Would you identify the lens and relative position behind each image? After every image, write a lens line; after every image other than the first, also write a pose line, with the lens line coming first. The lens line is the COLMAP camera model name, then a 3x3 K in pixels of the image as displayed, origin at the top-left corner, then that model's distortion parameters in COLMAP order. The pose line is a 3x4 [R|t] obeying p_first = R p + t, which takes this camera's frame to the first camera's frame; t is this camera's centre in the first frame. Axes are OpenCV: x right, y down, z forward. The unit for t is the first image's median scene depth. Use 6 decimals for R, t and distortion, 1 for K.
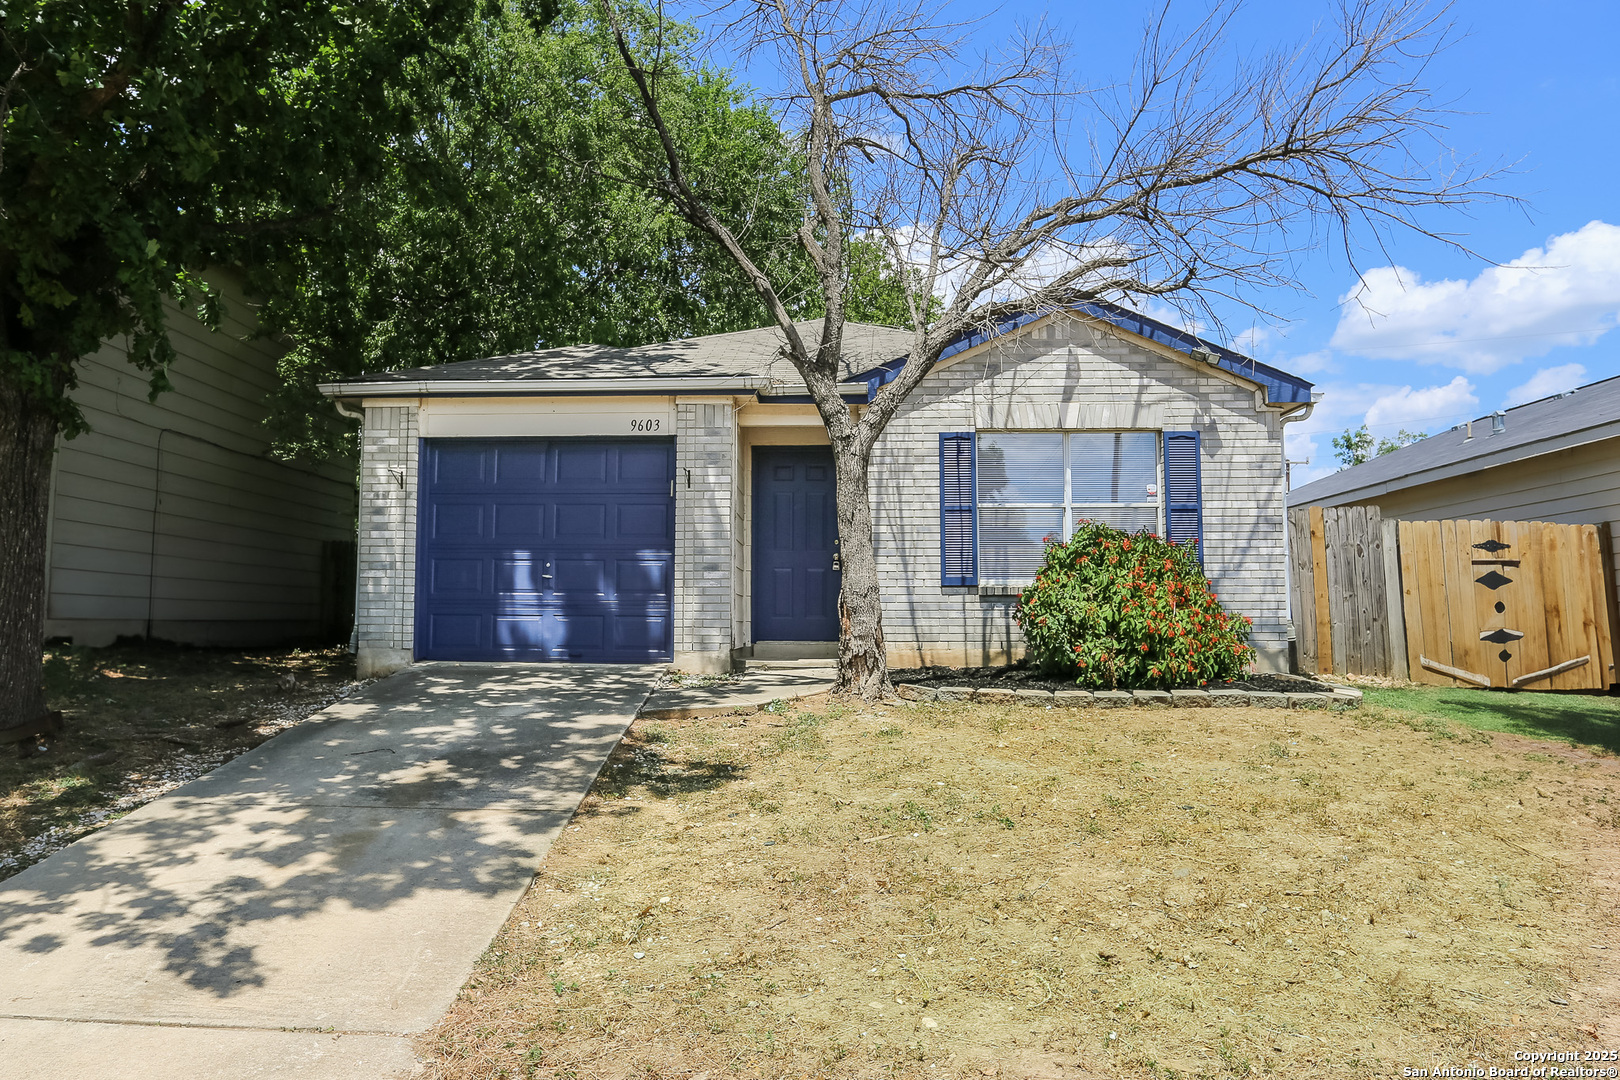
lens RADIAL K [[1094.6, 0, 767.0], [0, 1094.6, 509.7], [0, 0, 1]] dist [-0.029203, -0.002472]
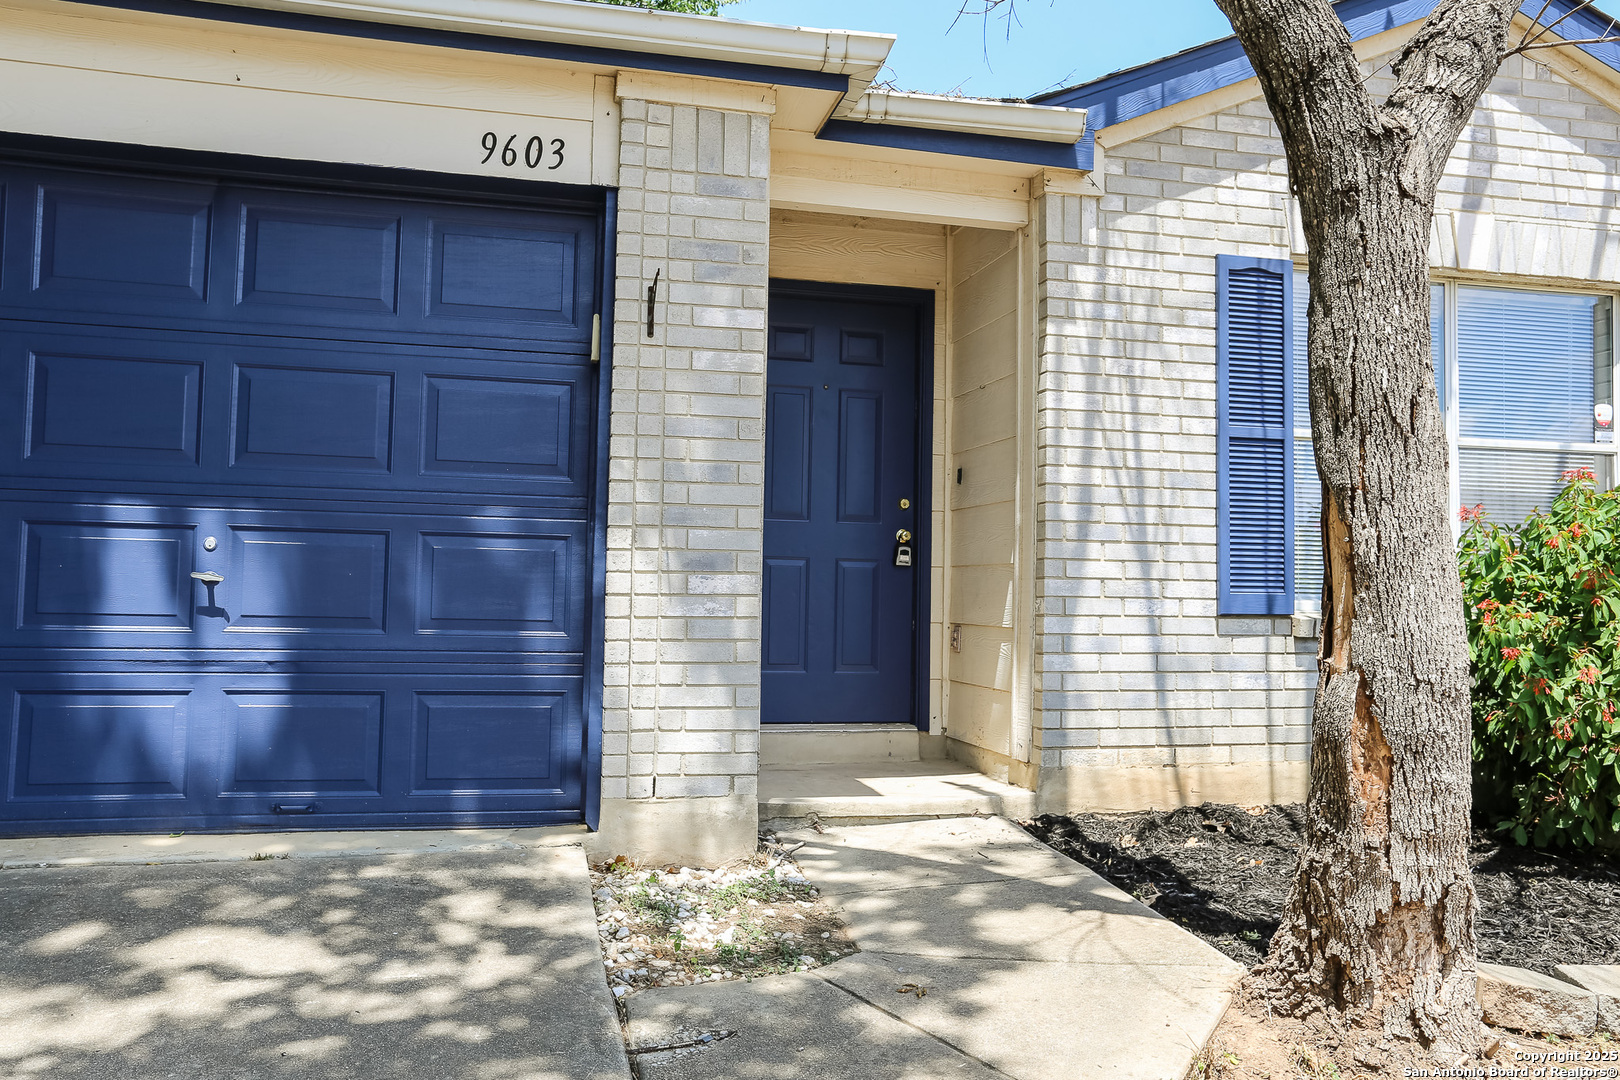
lens RADIAL K [[1209.4, 0, 804.9], [0, 1209.4, 538.6], [0, 0, 1]] dist [-0.019364, 0.040237]
pose [[0.963225, 0.025398, 0.267493, -0.122800], [-0.039957, 0.997993, 0.049127, 0.023335], [-0.265709, -0.058009, 0.962307, 0.590464]]
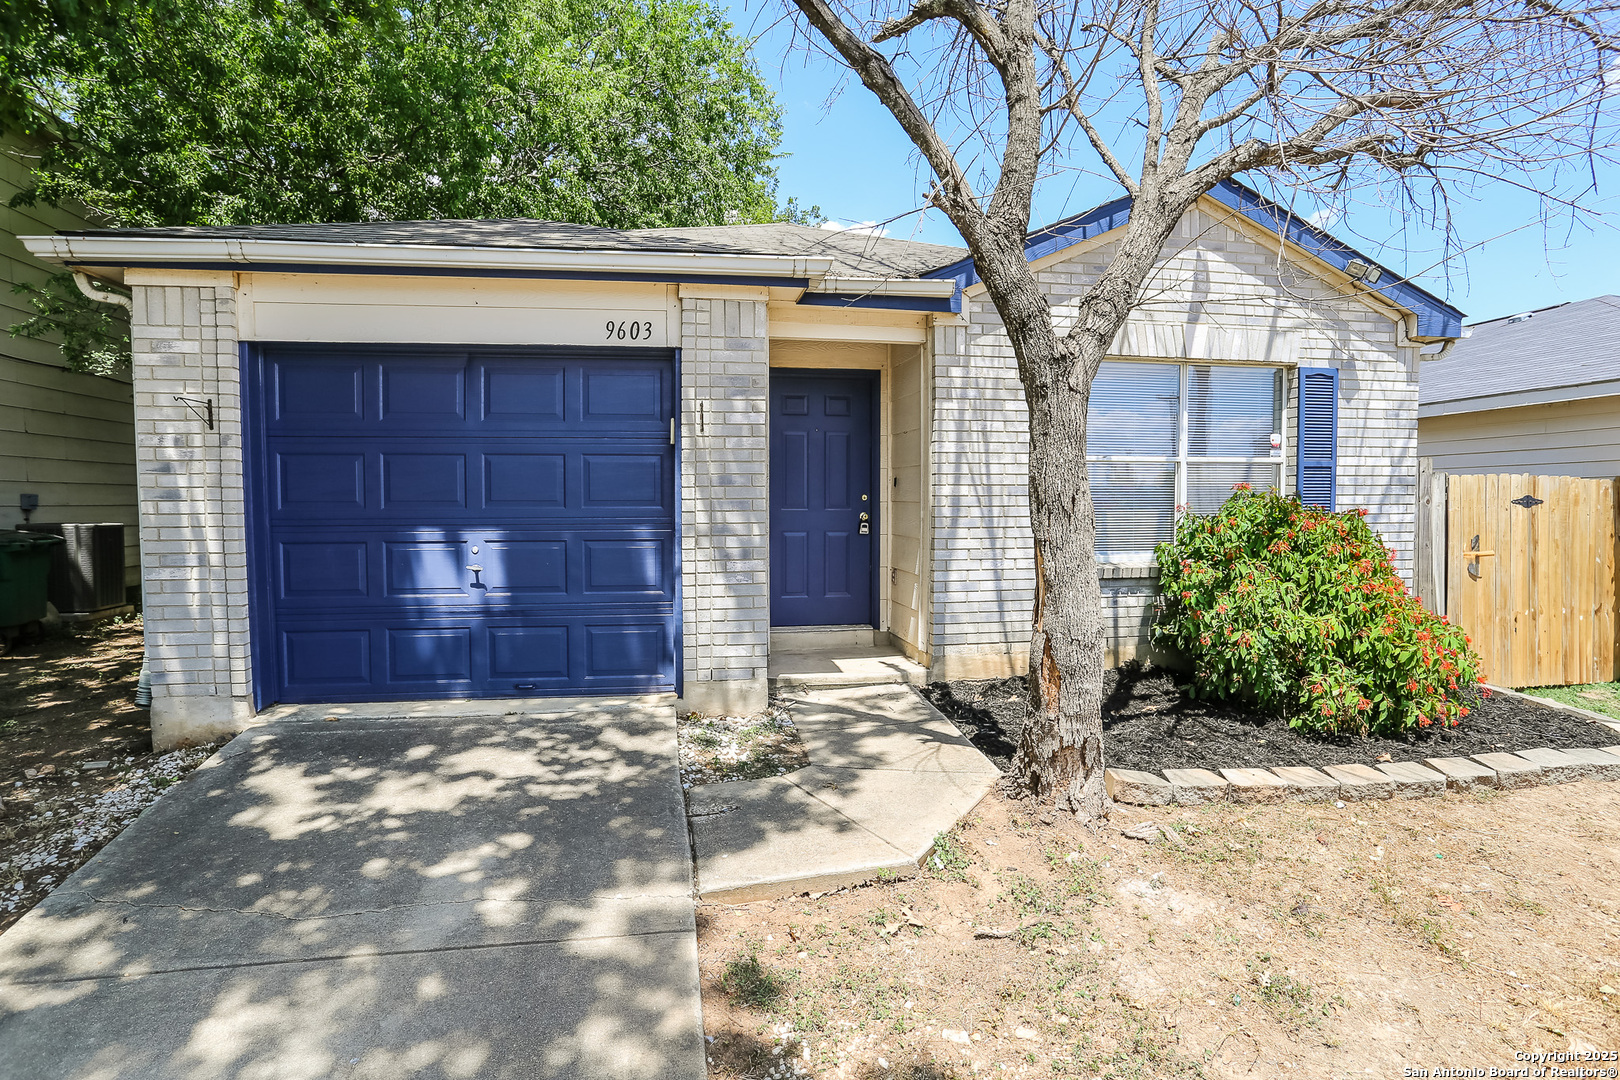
lens RADIAL K [[807.5, 0, 802.2], [0, 807.5, 539.4], [0, 0, 1]] dist [-0.061663, 0.023035]
pose [[0.977741, -0.015824, 0.209216, -0.110689], [-0.015184, 0.989200, 0.145780, -0.026398], [-0.209263, -0.145712, 0.966942, 0.506533]]
